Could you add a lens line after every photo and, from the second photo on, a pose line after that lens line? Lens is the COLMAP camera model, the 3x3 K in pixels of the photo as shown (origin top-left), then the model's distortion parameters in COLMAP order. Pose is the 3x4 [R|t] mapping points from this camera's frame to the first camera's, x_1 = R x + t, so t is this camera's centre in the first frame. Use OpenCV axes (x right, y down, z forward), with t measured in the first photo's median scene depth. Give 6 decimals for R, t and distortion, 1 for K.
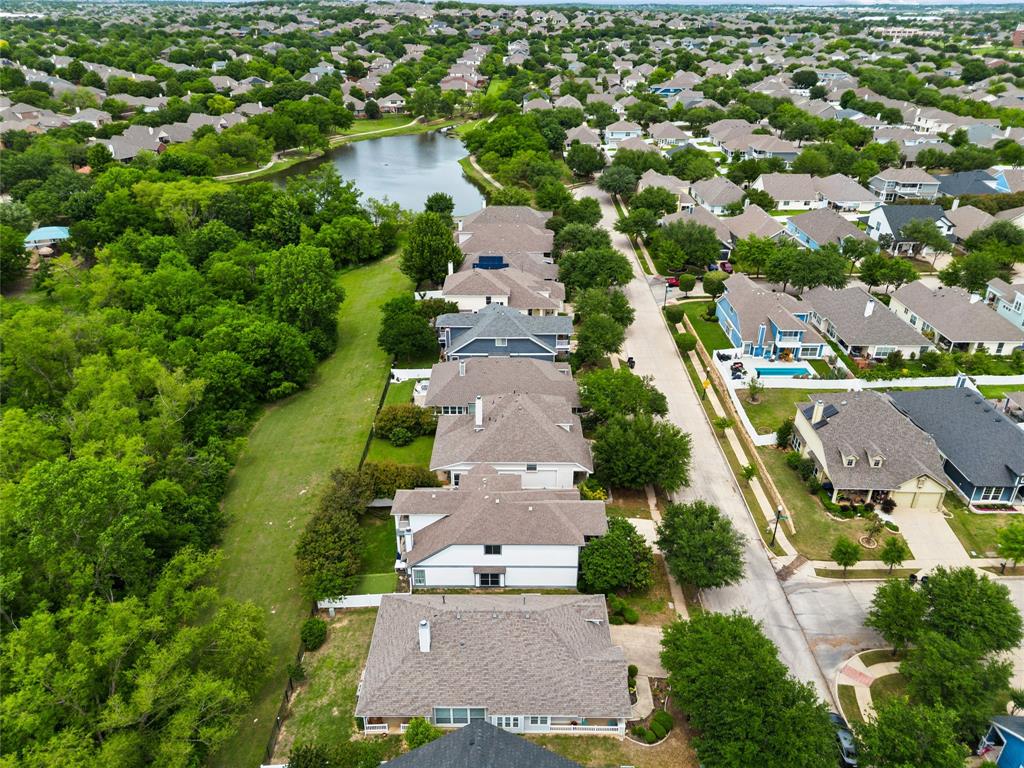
lens RADIAL K [[721.5, 0, 512.0], [0, 721.5, 384.0], [0, 0, 1]] dist [0.050198, -0.041812]
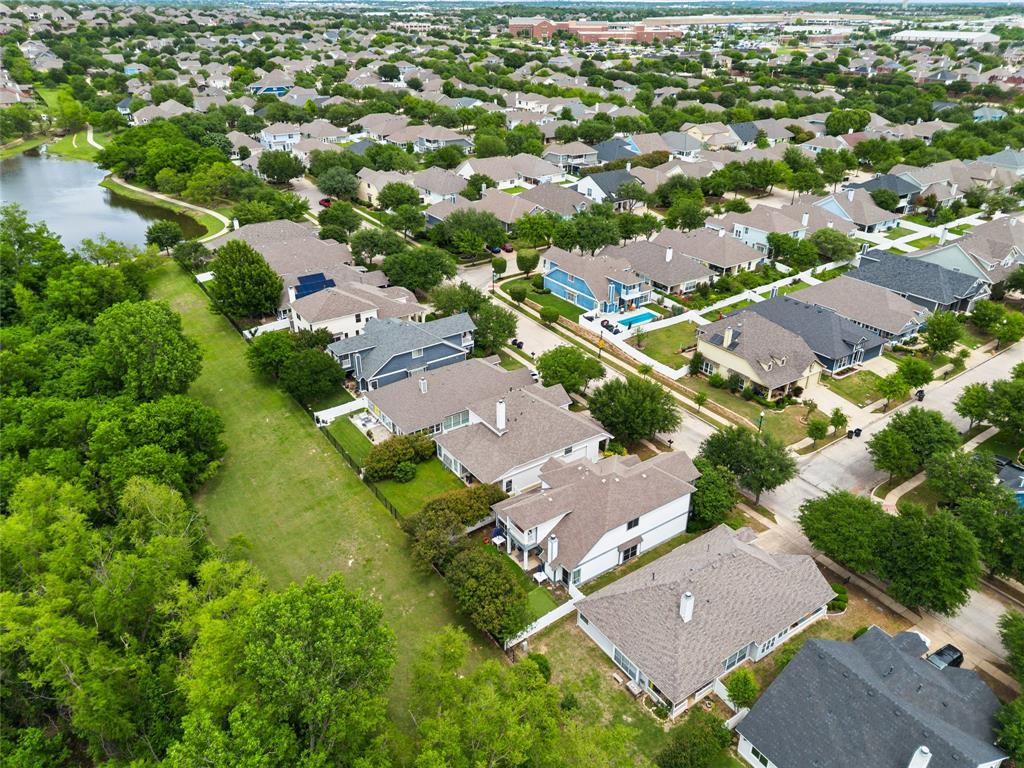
lens RADIAL K [[721.5, 0, 512.0], [0, 721.5, 384.0], [0, 0, 1]] dist [0.050198, -0.041812]
pose [[0.821374, -0.266669, 0.504216, -0.269630], [0.264130, 0.961316, 0.078148, -0.039982], [-0.505550, 0.068990, 0.860035, 0.068260]]
